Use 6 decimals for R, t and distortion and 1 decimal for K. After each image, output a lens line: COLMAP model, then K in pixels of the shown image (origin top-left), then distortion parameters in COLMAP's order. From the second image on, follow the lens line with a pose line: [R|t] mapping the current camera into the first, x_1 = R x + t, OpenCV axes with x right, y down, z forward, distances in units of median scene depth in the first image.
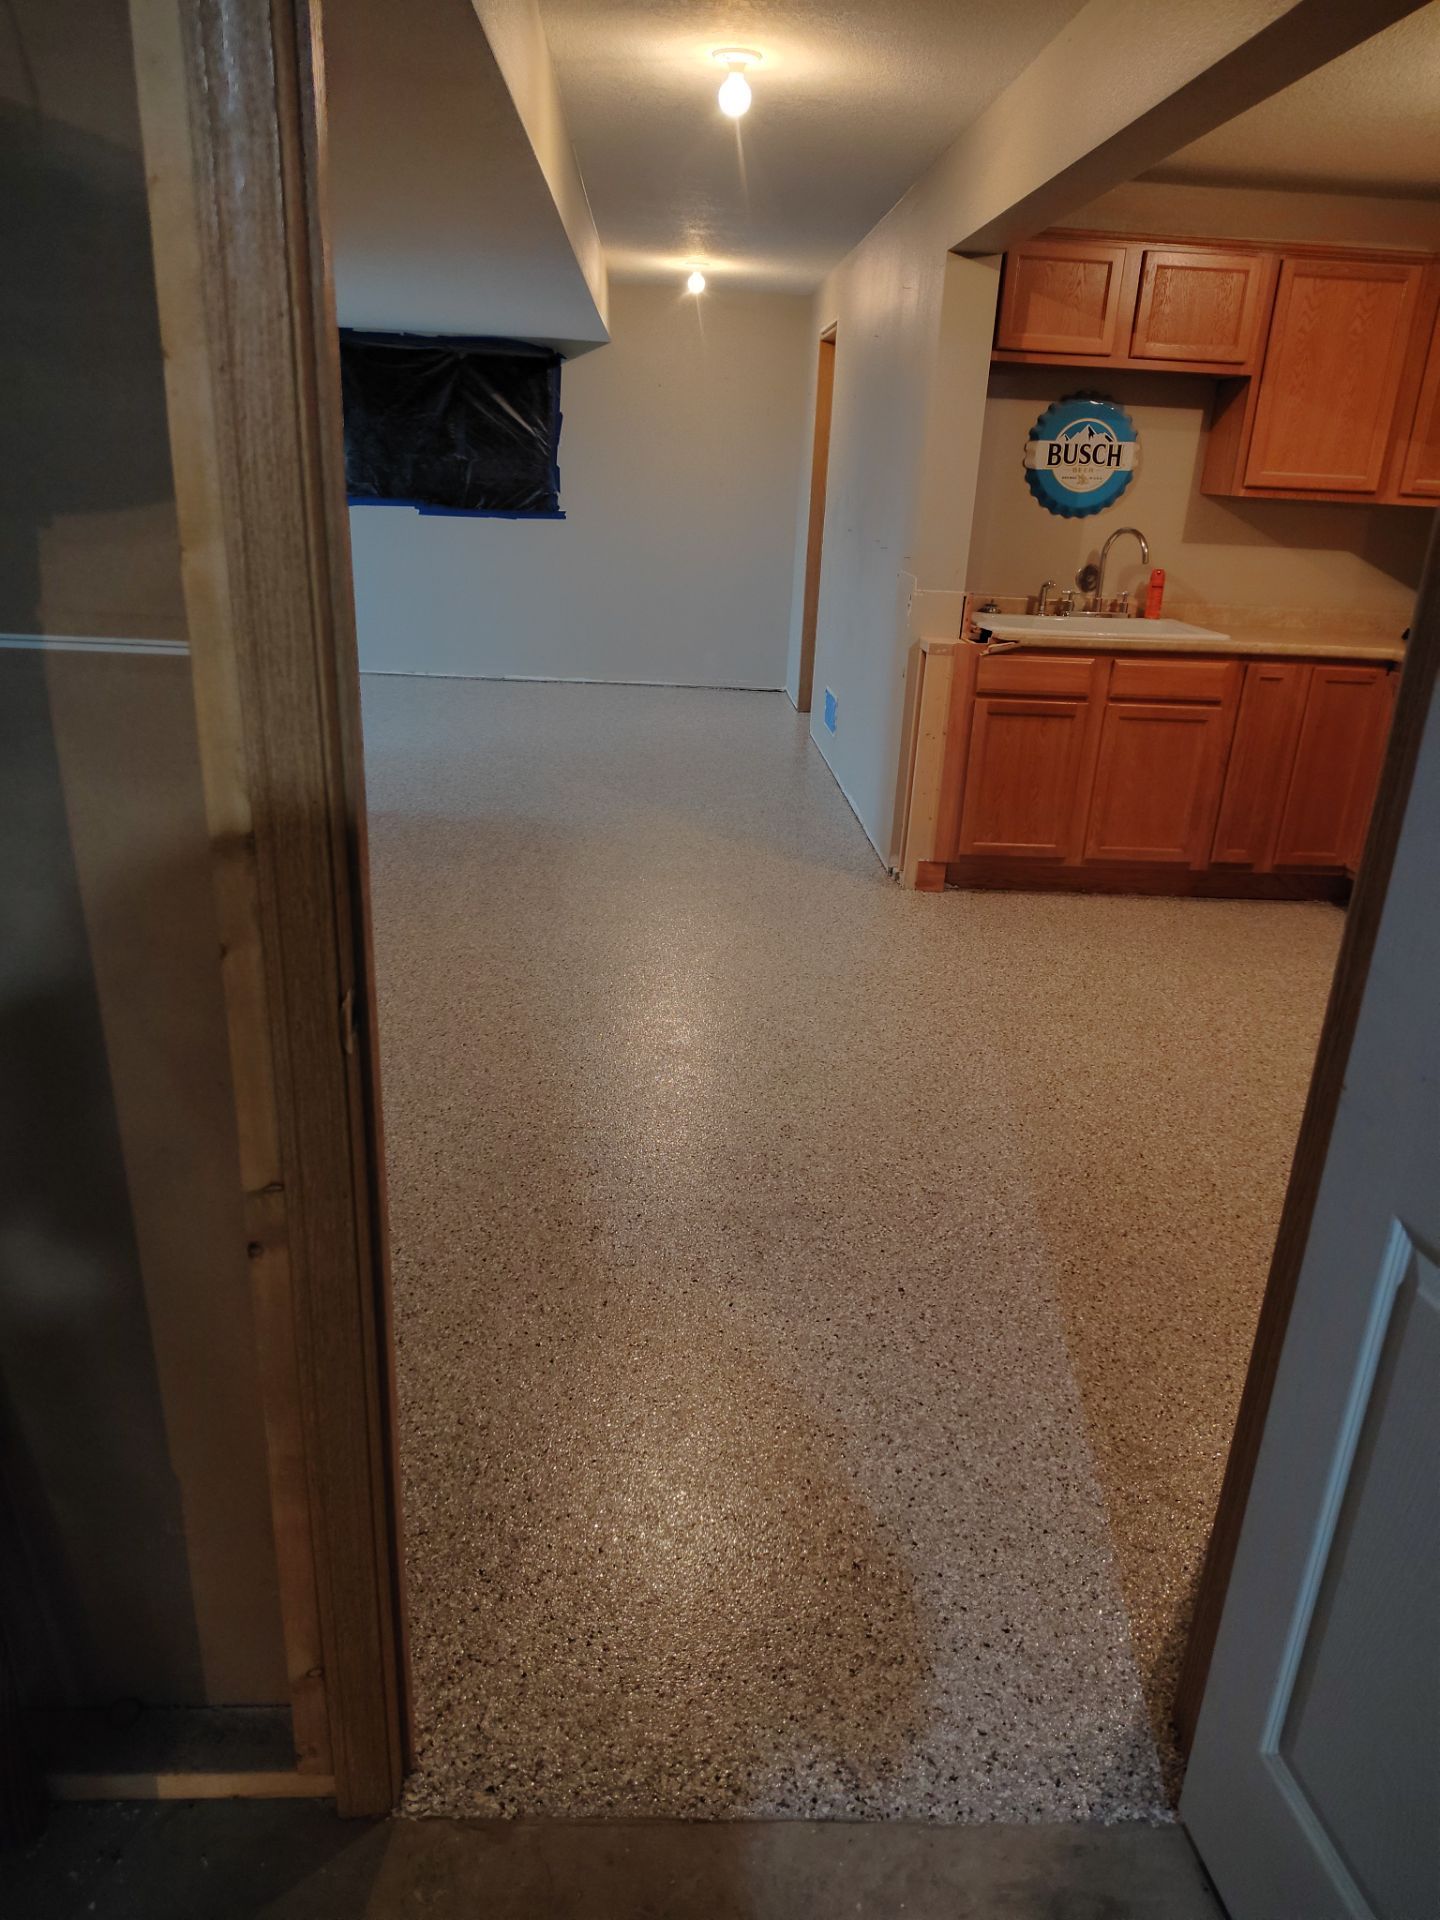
lens RADIAL K [[1325.5, 0, 729.0], [0, 1325.5, 966.9], [0, 0, 1]] dist [0.064109, -0.075877]
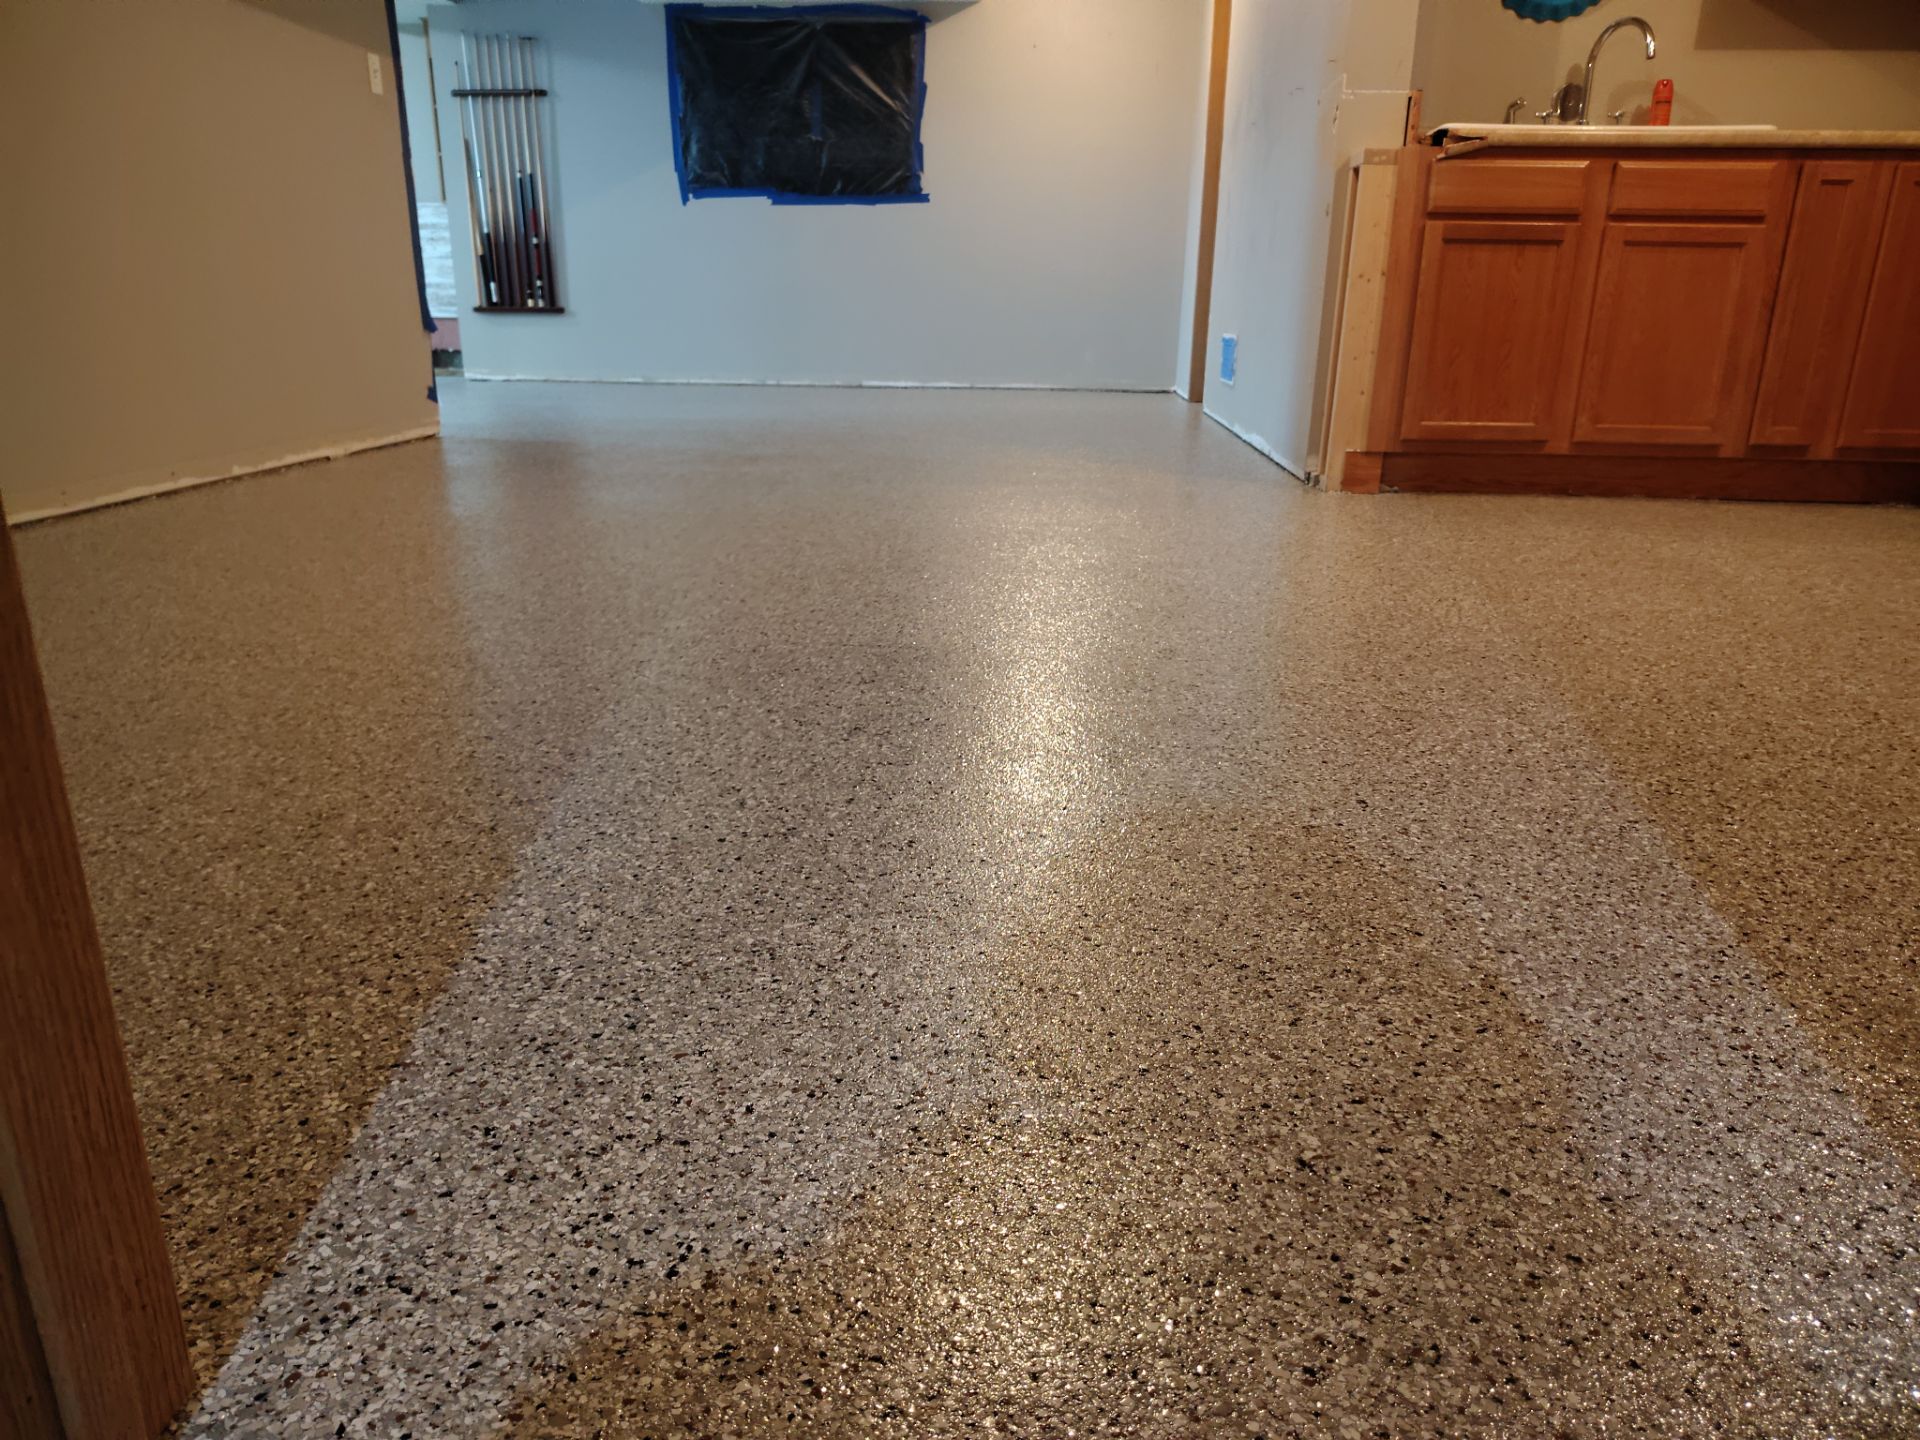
lens RADIAL K [[1335.0, 0, 952.6], [0, 1335.0, 748.0], [0, 0, 1]] dist [0.064411, -0.099356]
pose [[0.992444, 0.005538, -0.122571, 0.012742], [-0.010613, 0.999111, -0.040794, 0.128351], [0.122236, 0.041787, 0.991621, 0.210004]]
